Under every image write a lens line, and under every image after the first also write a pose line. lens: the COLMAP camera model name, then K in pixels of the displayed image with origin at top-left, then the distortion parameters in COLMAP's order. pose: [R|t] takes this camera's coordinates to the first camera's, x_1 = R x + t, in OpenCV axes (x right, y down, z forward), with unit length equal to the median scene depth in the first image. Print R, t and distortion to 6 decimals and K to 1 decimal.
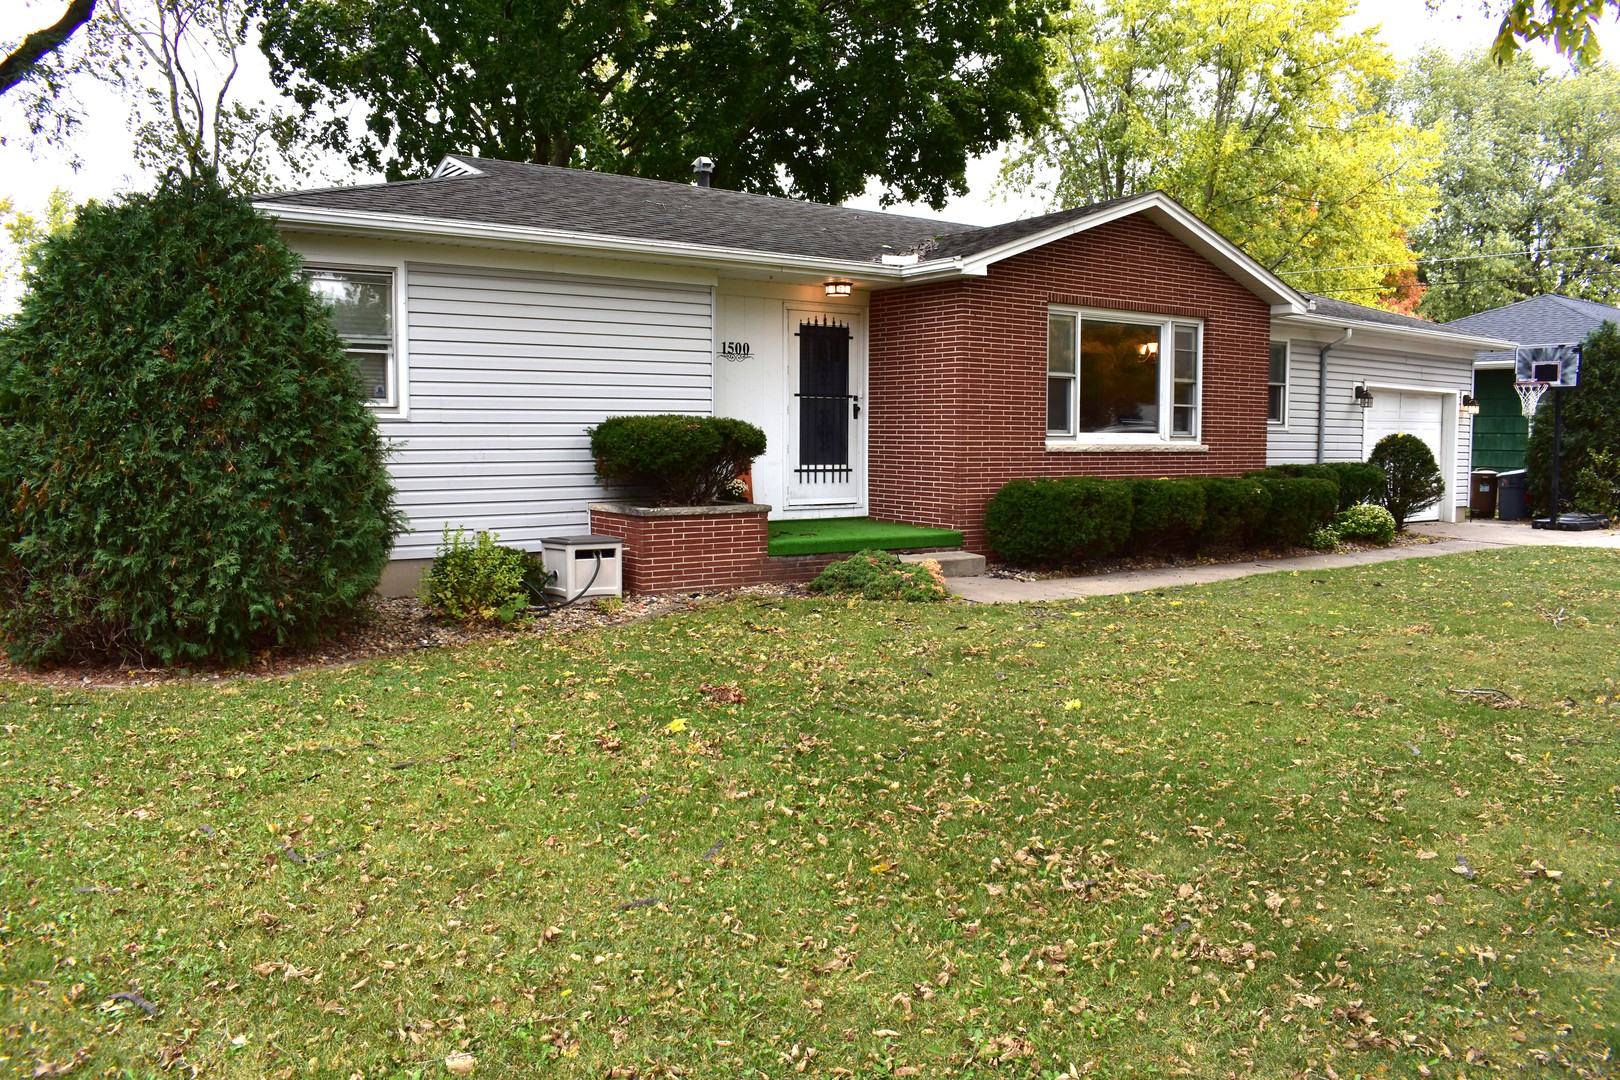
lens RADIAL K [[1298.4, 0, 810.0], [0, 1298.4, 540.0], [0, 0, 1]] dist [-0.089852, -0.002296]
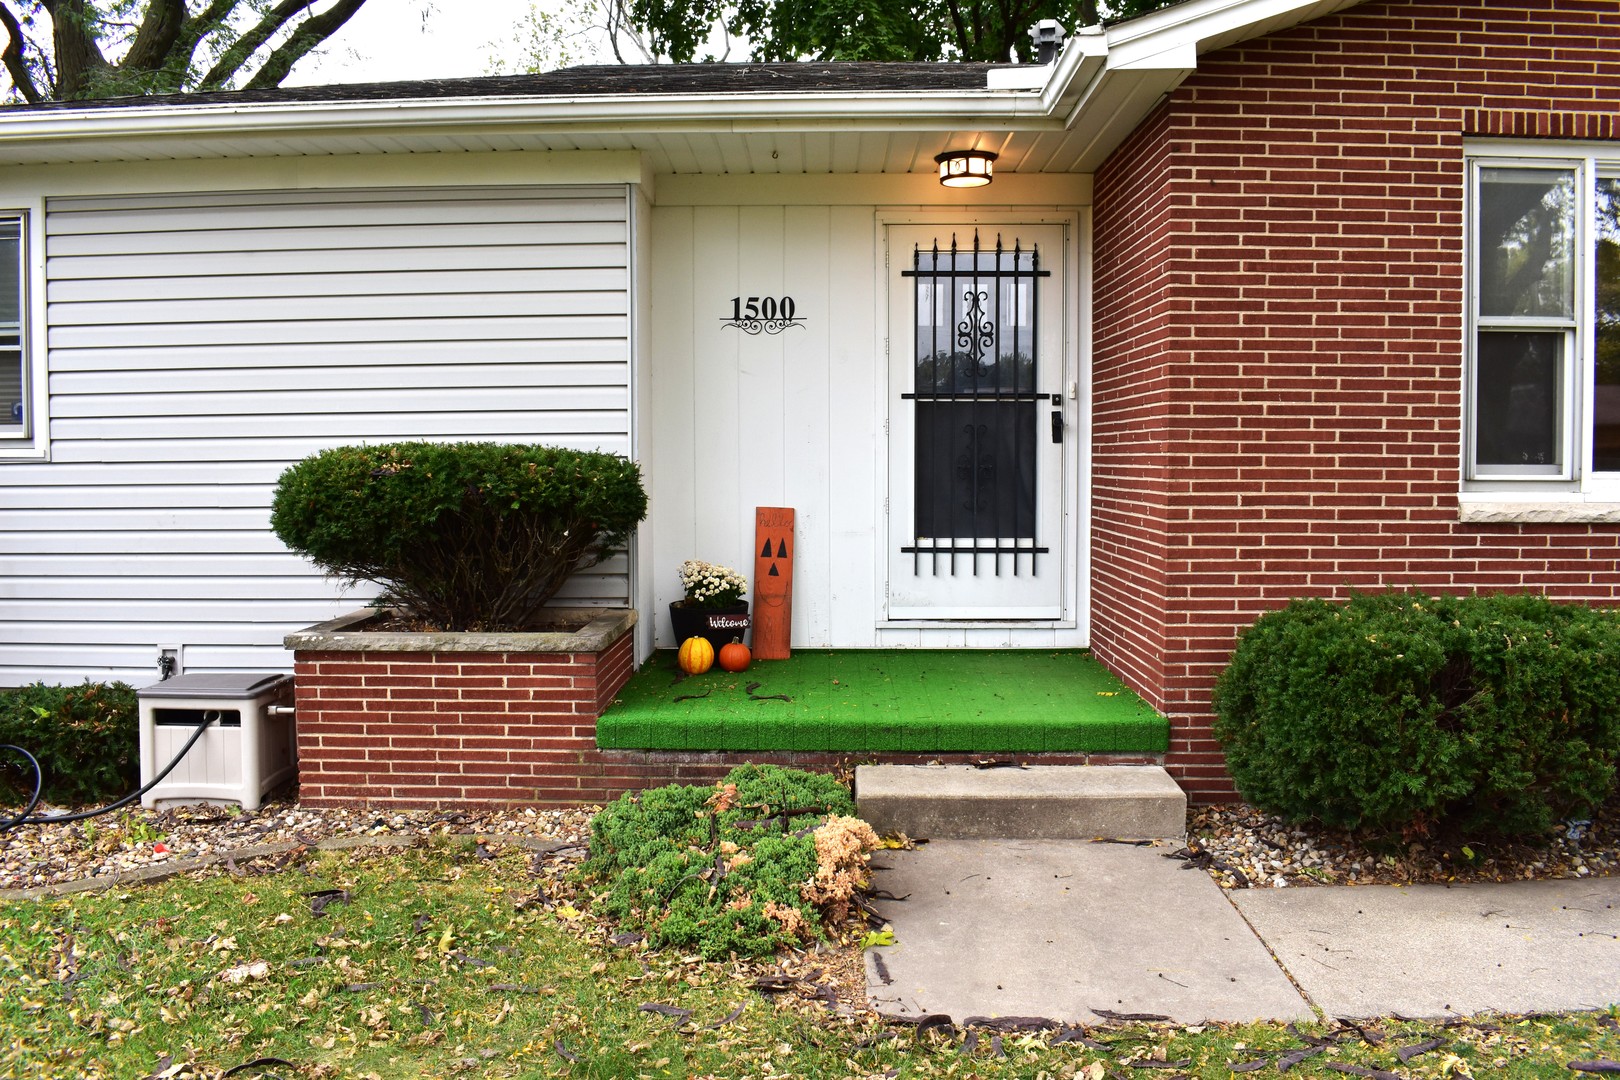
lens RADIAL K [[1298.4, 0, 810.0], [0, 1298.4, 540.0], [0, 0, 1]] dist [-0.089852, -0.002296]
pose [[0.797029, 0.029807, -0.603205, 0.262201], [-0.042816, 0.999057, -0.007206, -0.052976], [0.602421, 0.031571, 0.797554, 0.595197]]
